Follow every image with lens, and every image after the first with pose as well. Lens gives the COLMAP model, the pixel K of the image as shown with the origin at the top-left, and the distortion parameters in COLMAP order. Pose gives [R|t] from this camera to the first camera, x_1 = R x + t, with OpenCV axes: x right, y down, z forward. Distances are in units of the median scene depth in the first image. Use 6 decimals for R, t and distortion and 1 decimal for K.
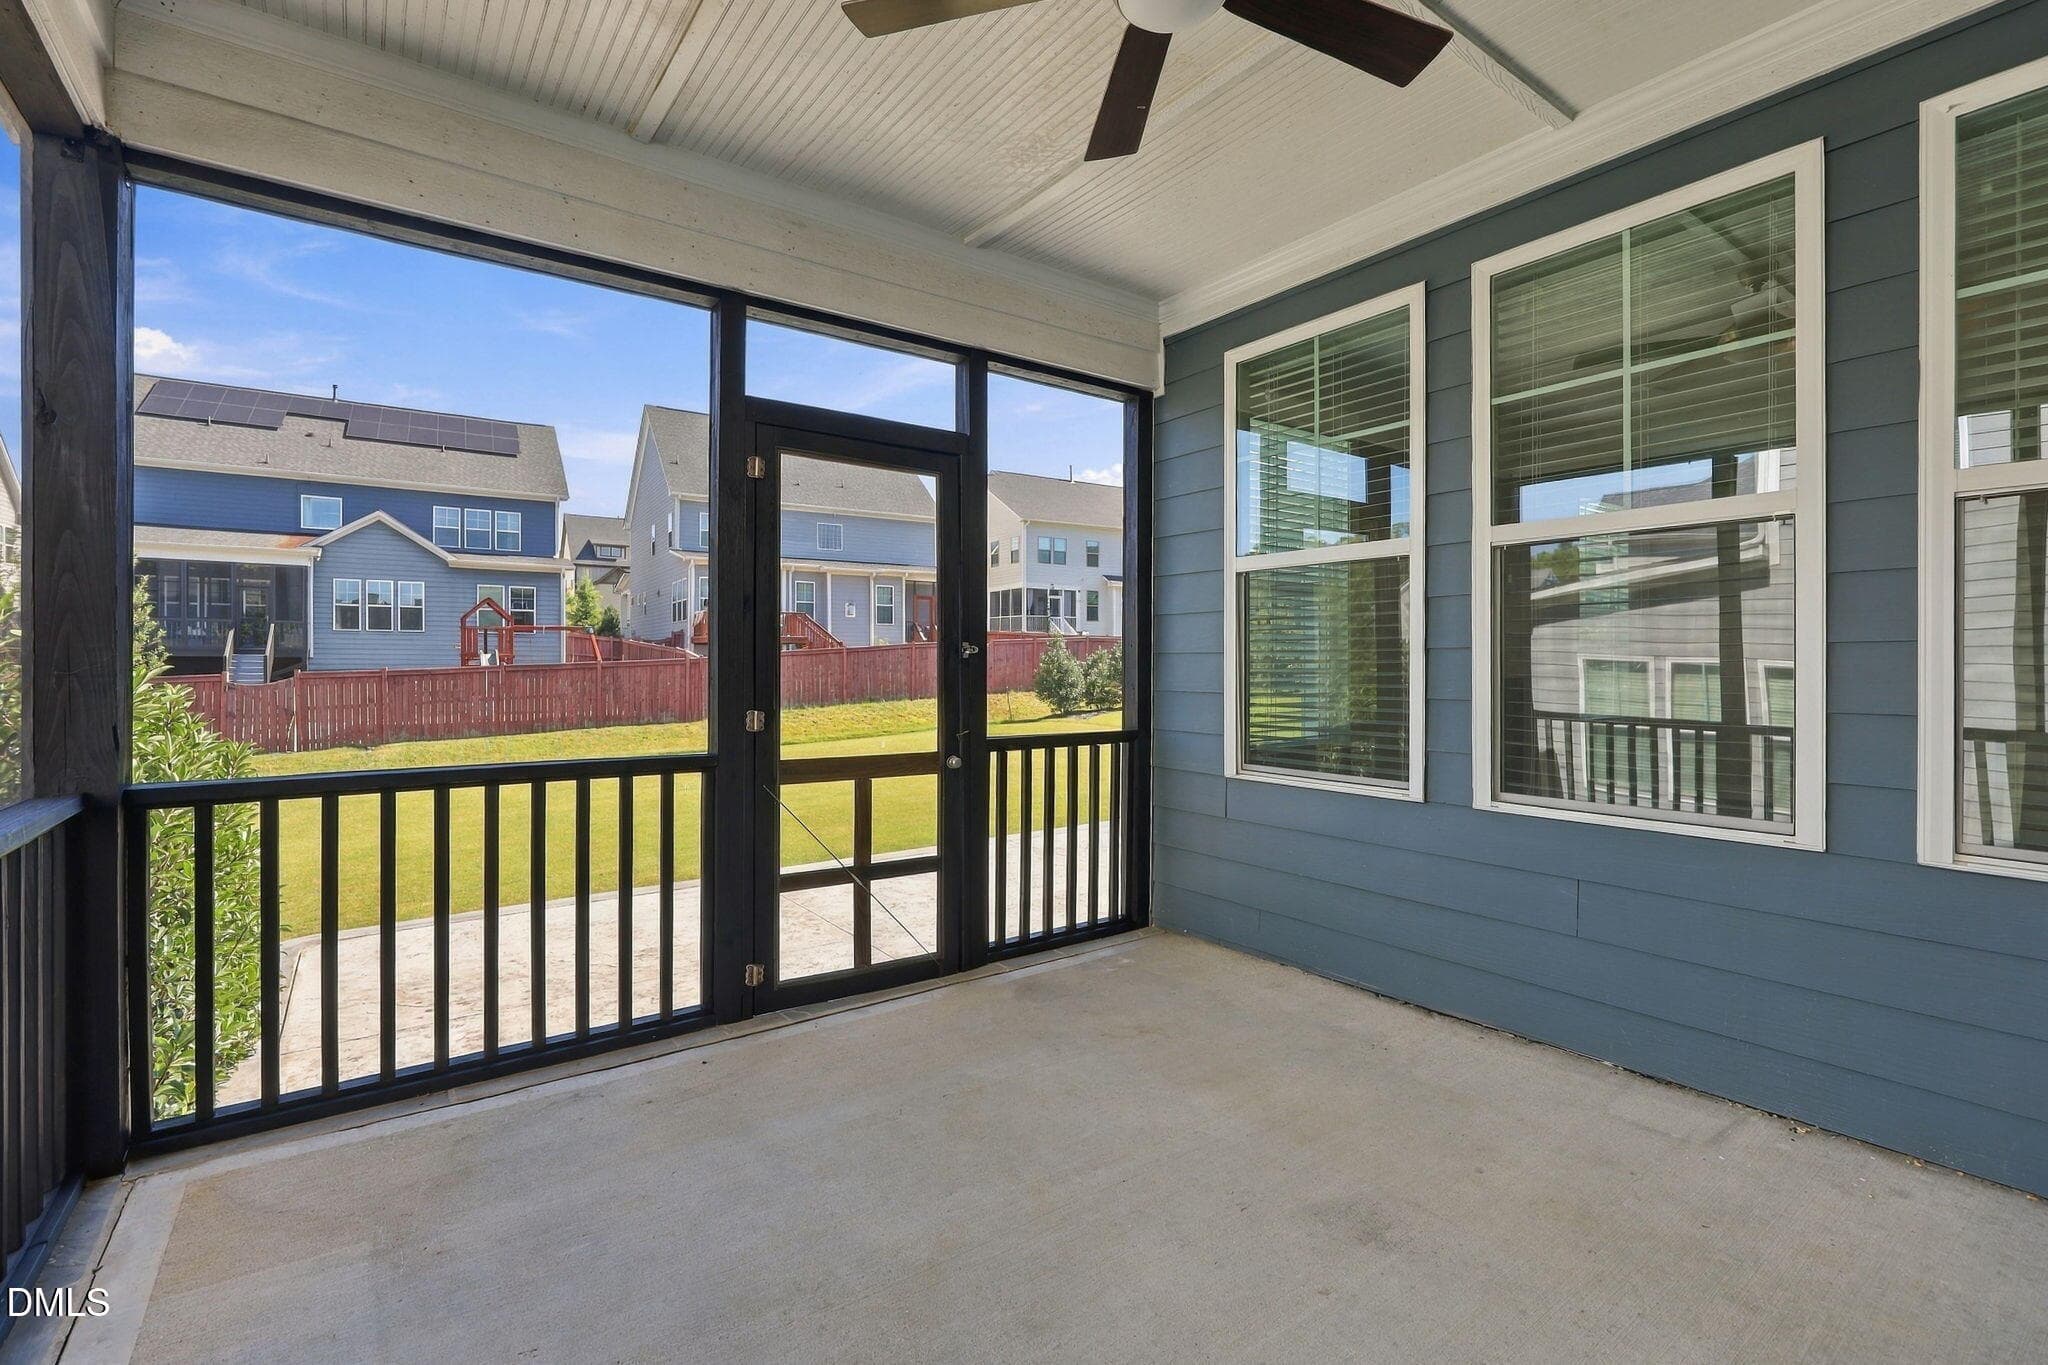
lens RADIAL K [[914.7, 0, 1010.2], [0, 914.7, 667.2], [0, 0, 1]] dist [0.000180, -0.000226]
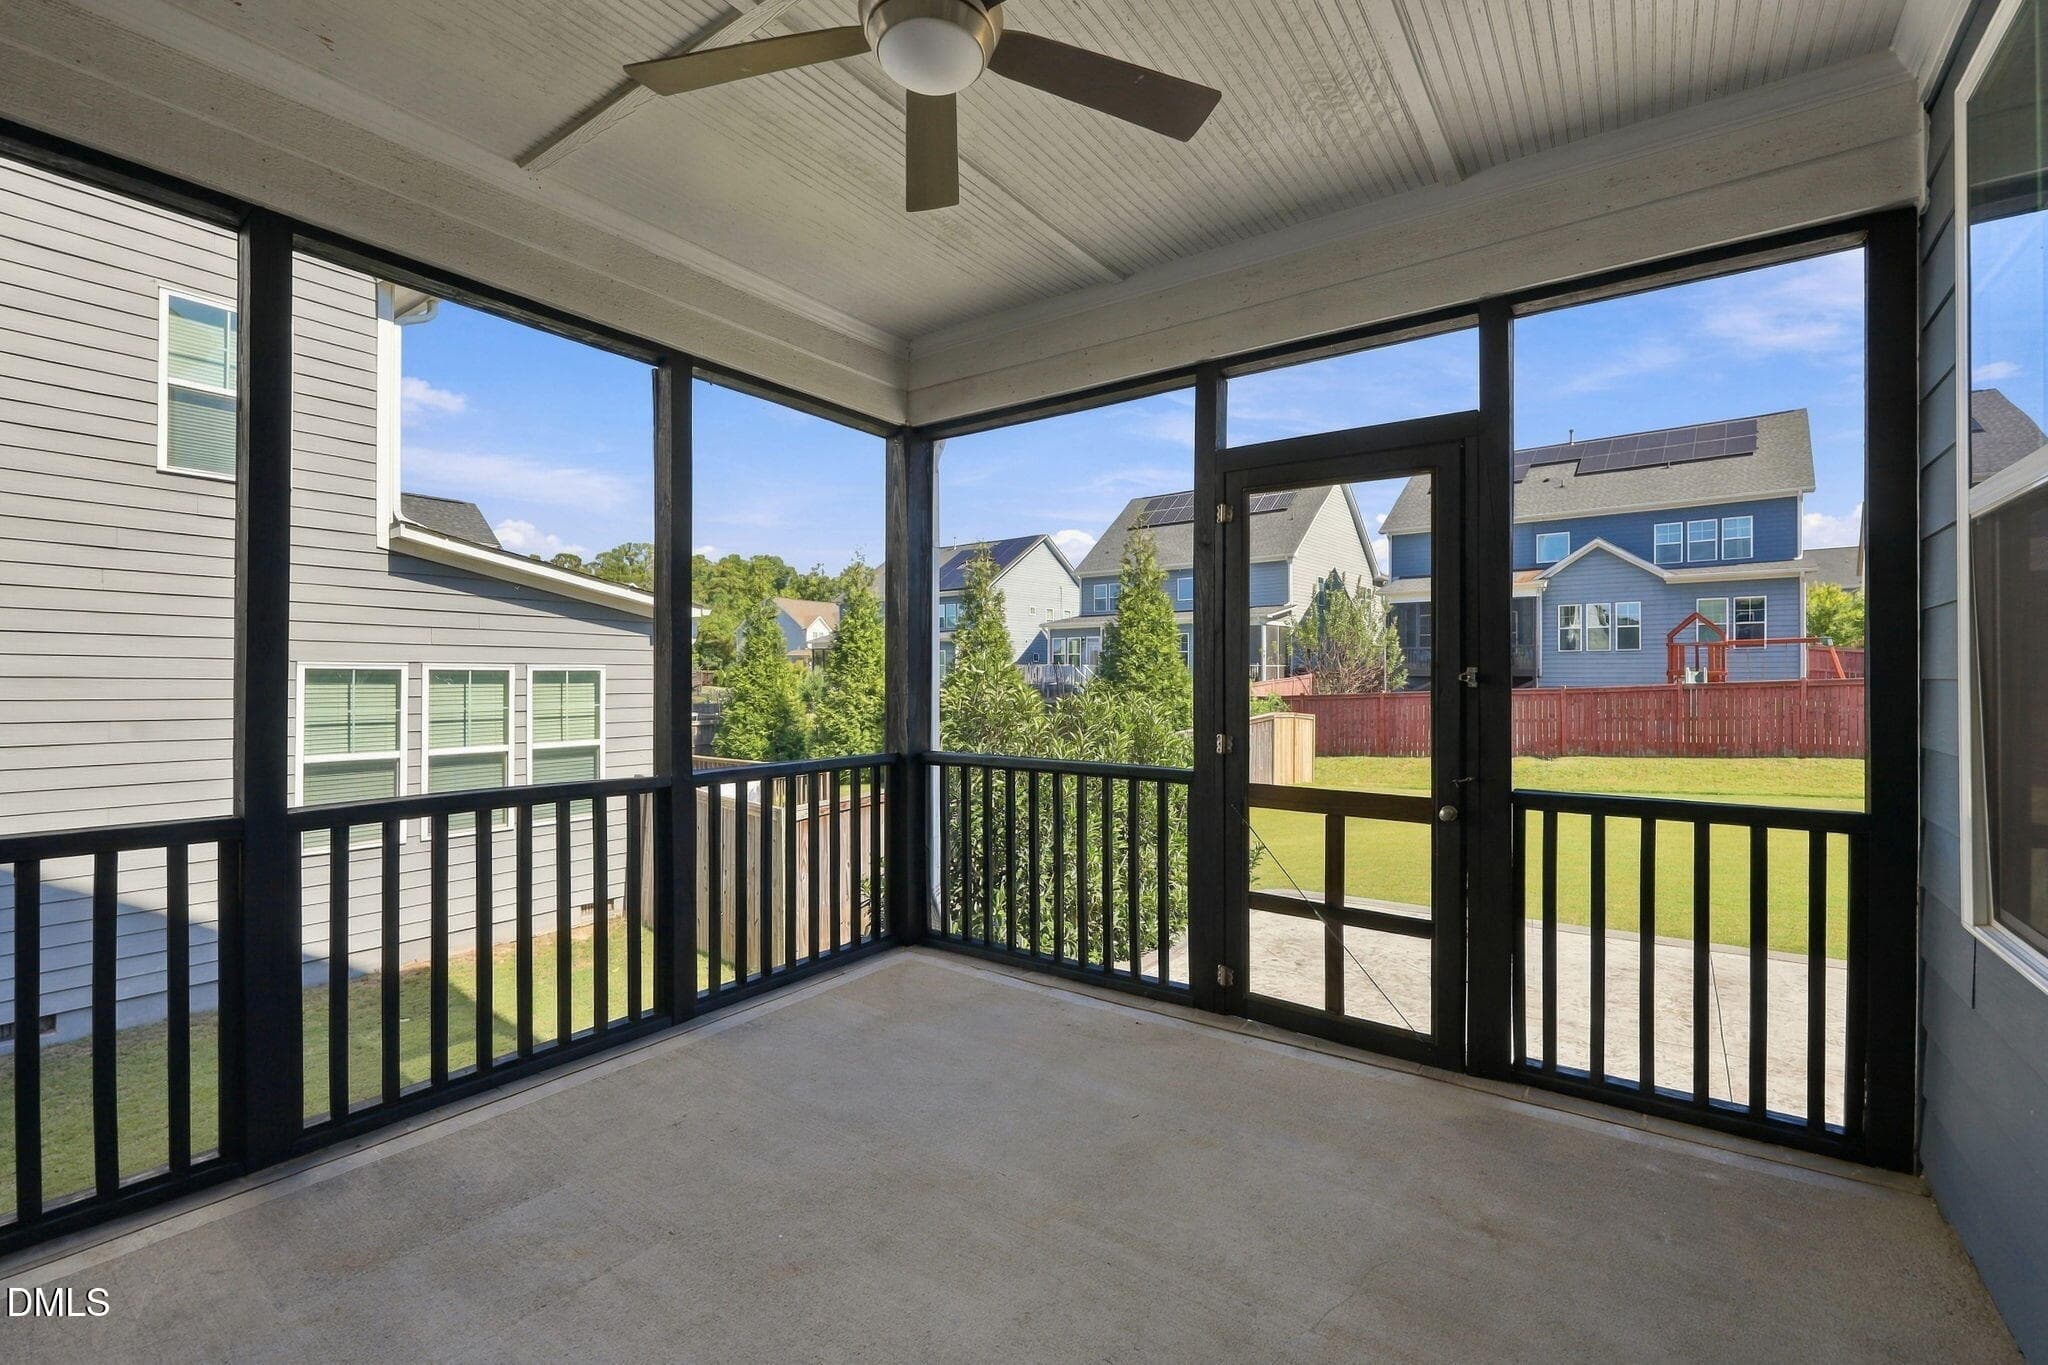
lens RADIAL K [[884.3, 0, 1037.7], [0, 884.3, 678.8], [0, 0, 1]] dist [0.000225, 0.000215]
pose [[0.329905, -0.000893, -0.944014, 0.288905], [-0.004359, 0.999987, -0.002469, -0.007406], [0.944004, 0.004929, 0.329897, 0.194349]]
